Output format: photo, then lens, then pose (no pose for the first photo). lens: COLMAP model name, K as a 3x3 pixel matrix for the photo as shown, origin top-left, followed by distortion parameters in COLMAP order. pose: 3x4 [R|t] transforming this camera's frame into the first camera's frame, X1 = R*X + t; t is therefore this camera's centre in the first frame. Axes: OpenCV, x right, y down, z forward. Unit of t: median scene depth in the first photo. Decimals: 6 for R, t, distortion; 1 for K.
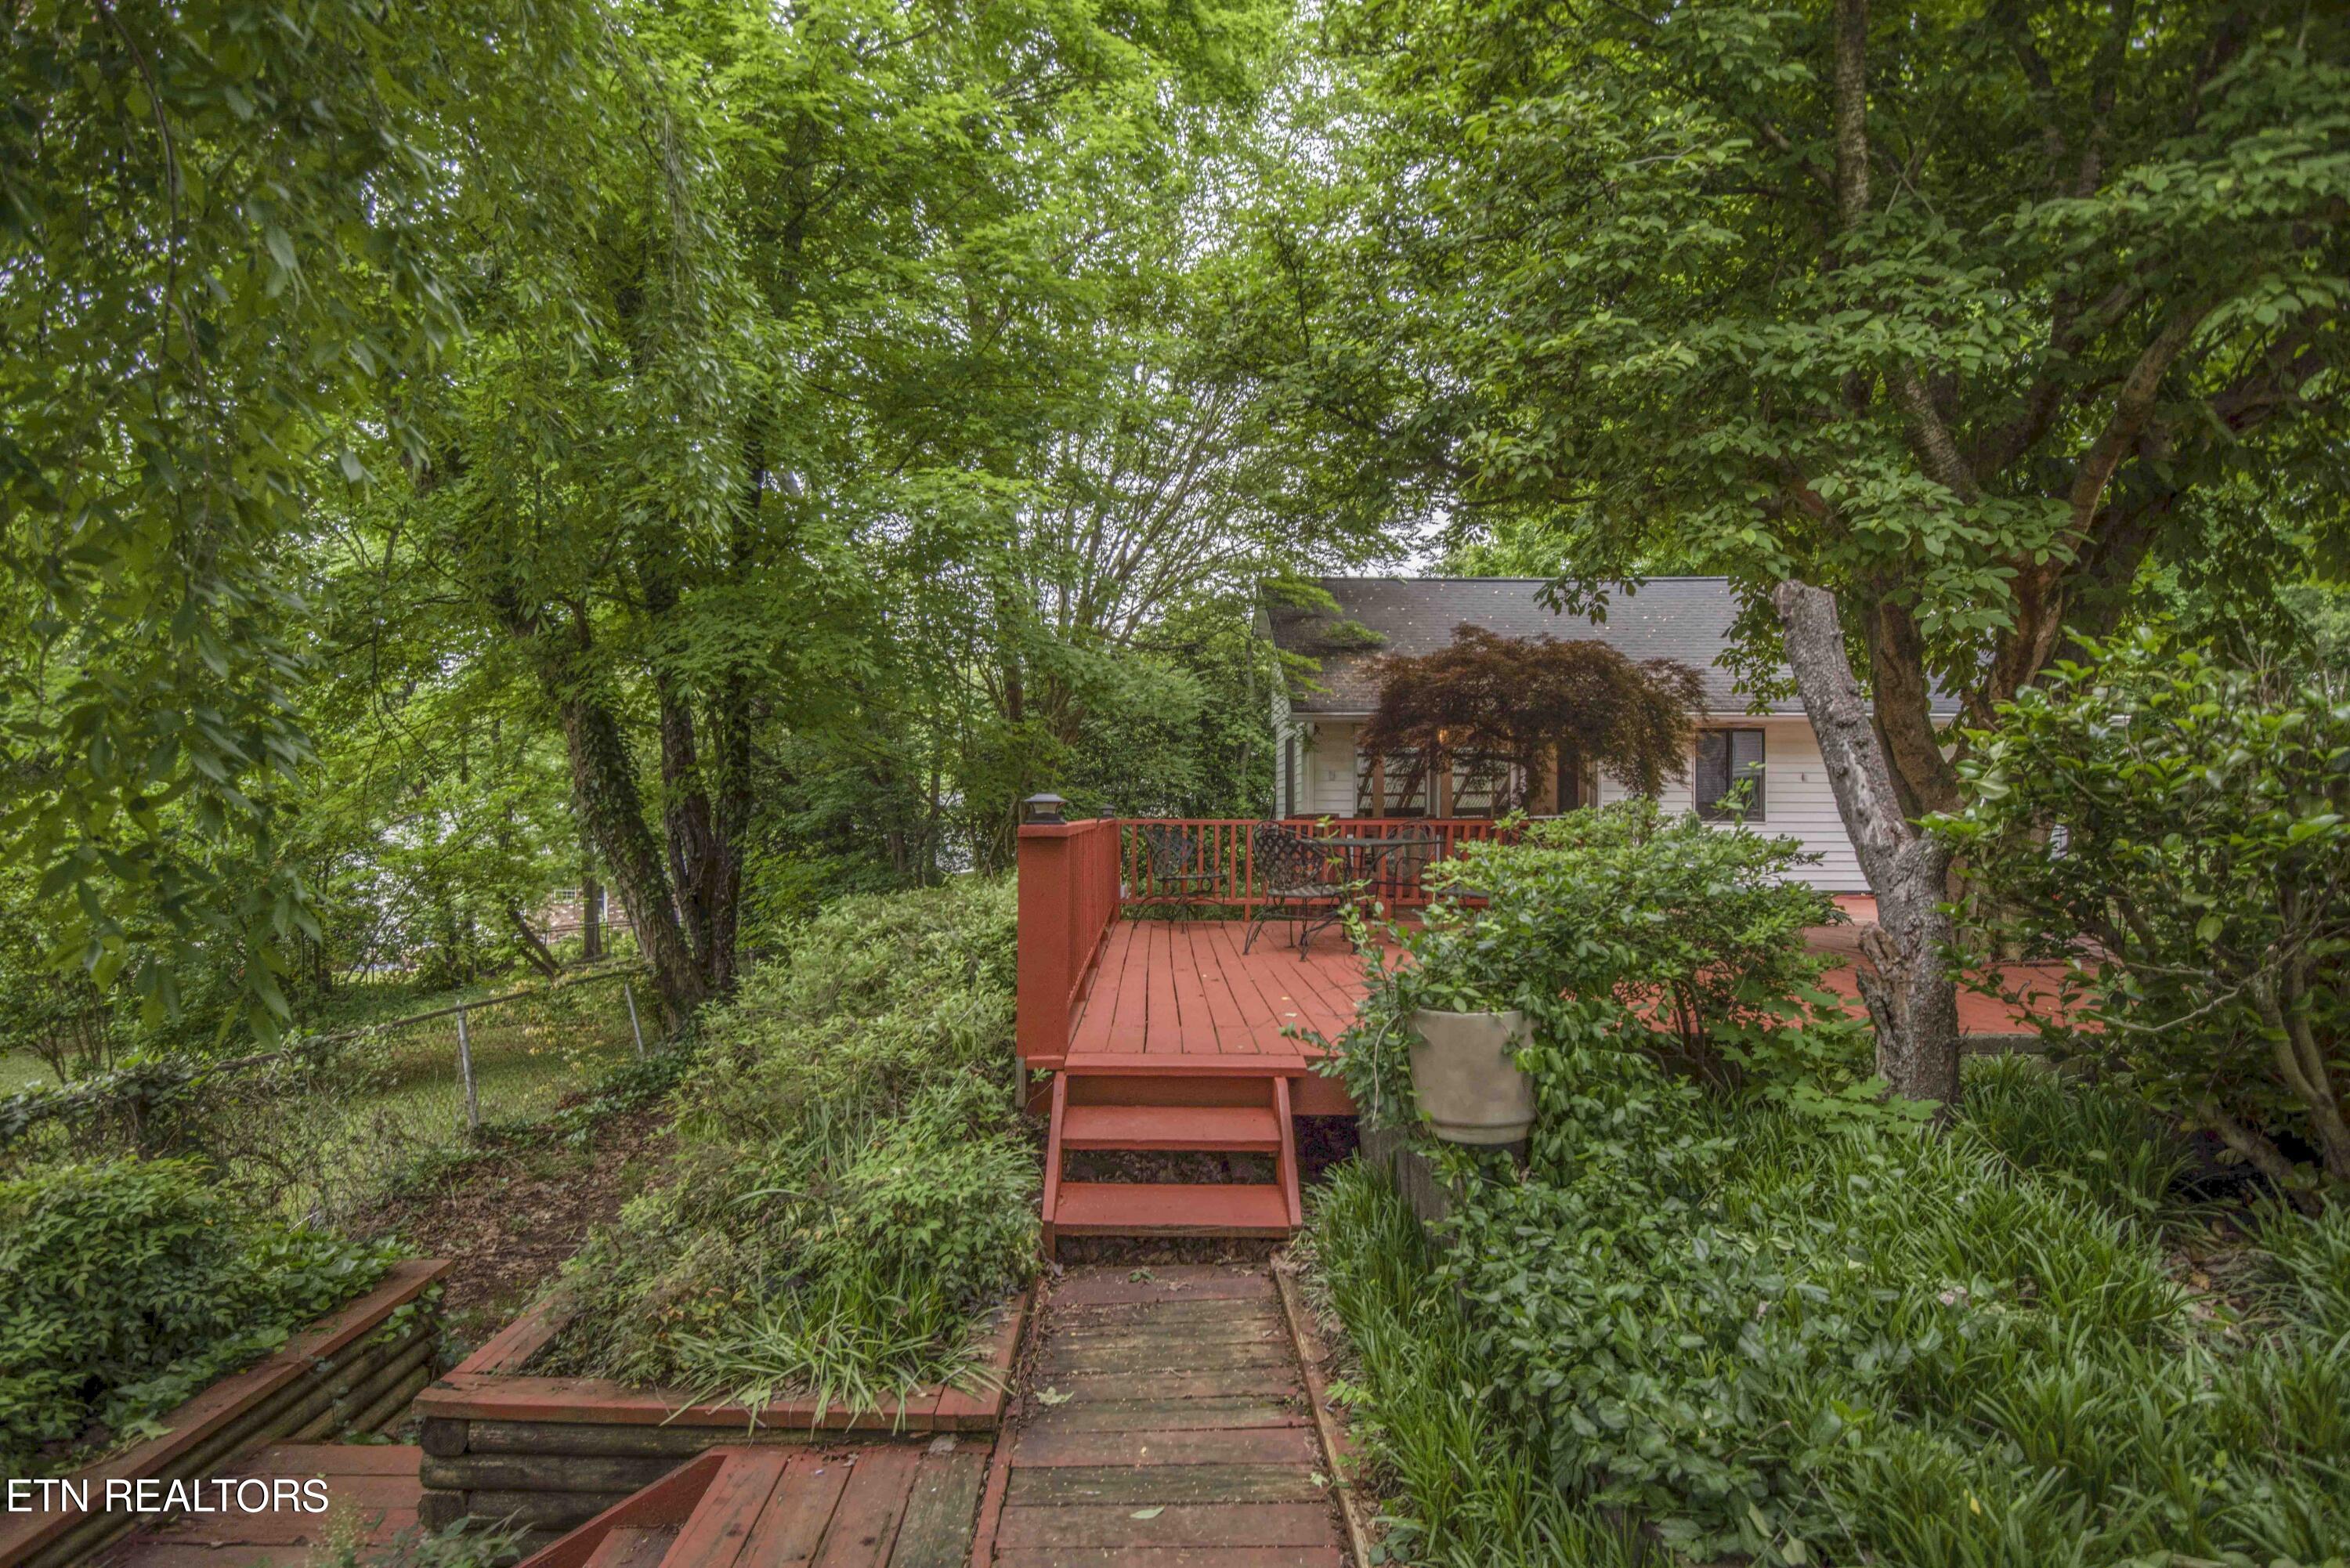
lens RADIAL K [[1123.1, 0, 1186.3], [0, 1123.1, 803.7], [0, 0, 1]] dist [-0.037510, -0.001156]
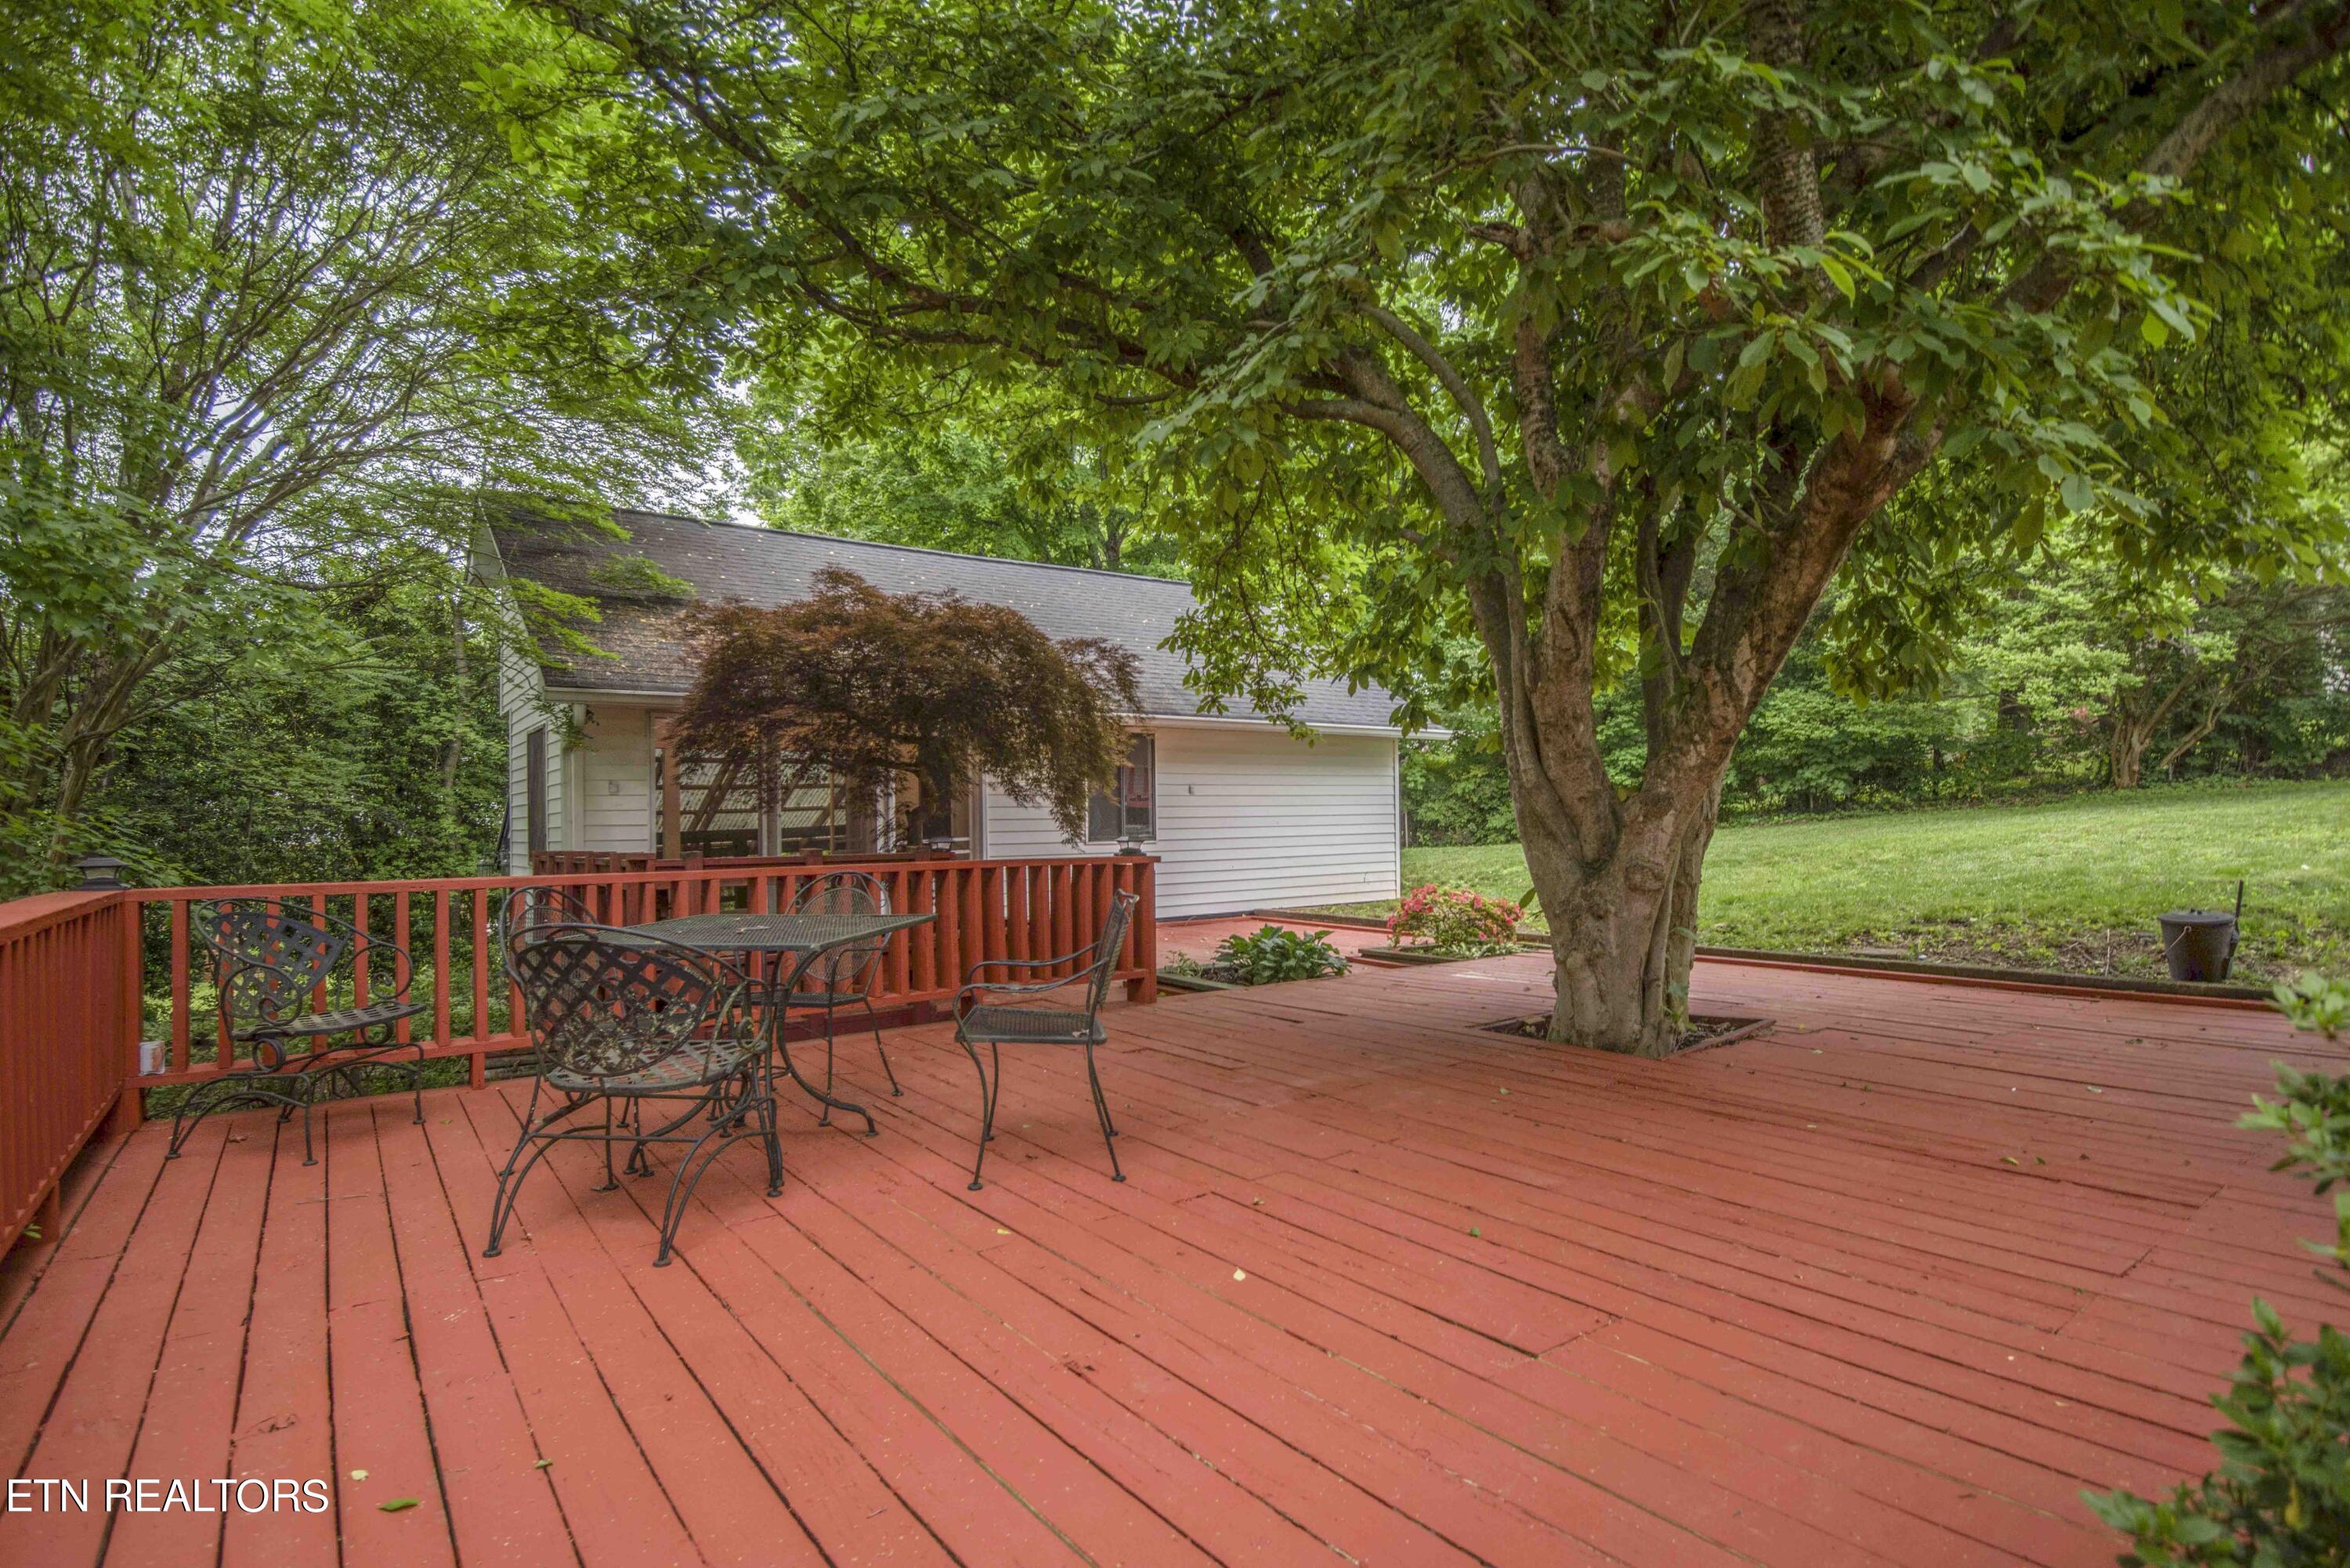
lens RADIAL K [[1123.1, 0, 1186.3], [0, 1123.1, 803.7], [0, 0, 1]] dist [-0.037510, -0.001156]
pose [[0.800674, -0.007106, 0.599058, 0.009542], [0.013400, 0.999892, -0.006048, -0.007591], [-0.598950, 0.012870, 0.800683, 0.287955]]
